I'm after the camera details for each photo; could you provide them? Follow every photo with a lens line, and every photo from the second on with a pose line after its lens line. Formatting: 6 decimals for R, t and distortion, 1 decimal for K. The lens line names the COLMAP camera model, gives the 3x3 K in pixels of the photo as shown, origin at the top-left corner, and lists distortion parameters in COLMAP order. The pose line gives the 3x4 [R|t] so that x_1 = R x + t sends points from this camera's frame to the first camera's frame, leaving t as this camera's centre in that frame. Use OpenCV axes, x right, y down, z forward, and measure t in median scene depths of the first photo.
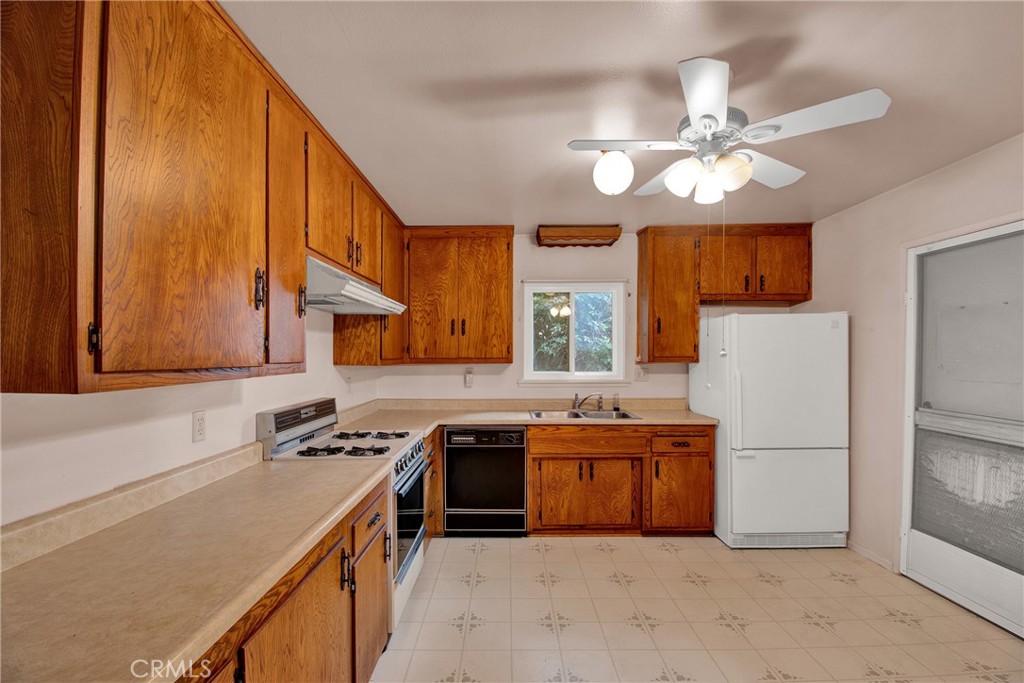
lens RADIAL K [[463.3, 0, 510.6], [0, 463.3, 361.1], [0, 0, 1]] dist [-0.006889, -0.005971]
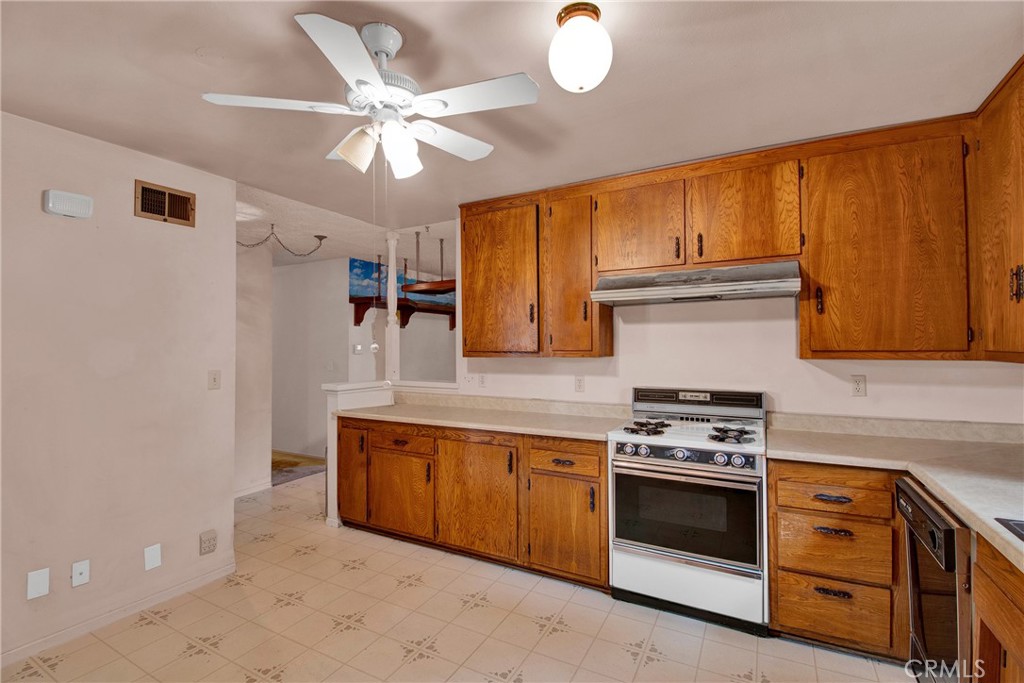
lens RADIAL K [[463.3, 0, 512.3], [0, 463.3, 335.7], [0, 0, 1]] dist [-0.006889, -0.005971]
pose [[-0.475745, -0.017912, -0.879401, 0.550236], [-0.007021, 0.999838, -0.016567, -0.010045], [0.879555, -0.001708, -0.475794, 0.819855]]
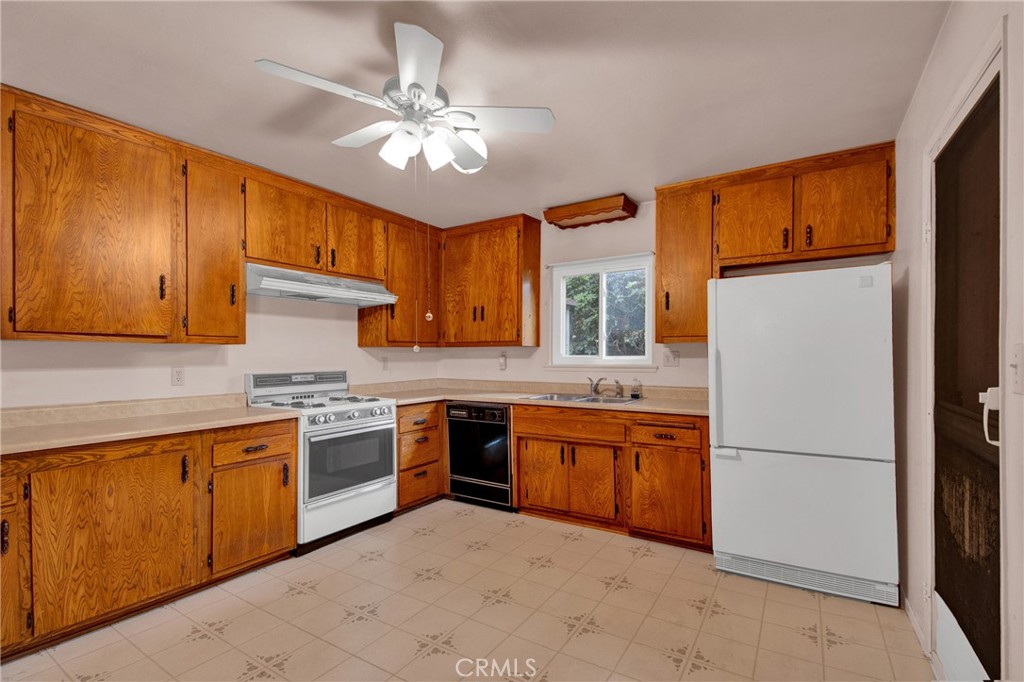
lens RADIAL K [[463.3, 0, 518.9], [0, 463.3, 360.0], [0, 0, 1]] dist [-0.006889, -0.005971]
pose [[0.851964, 0.003517, -0.523589, 0.588277], [-0.004934, 0.999987, -0.001311, 0.040559], [0.523578, 0.003701, 0.851970, 0.124358]]
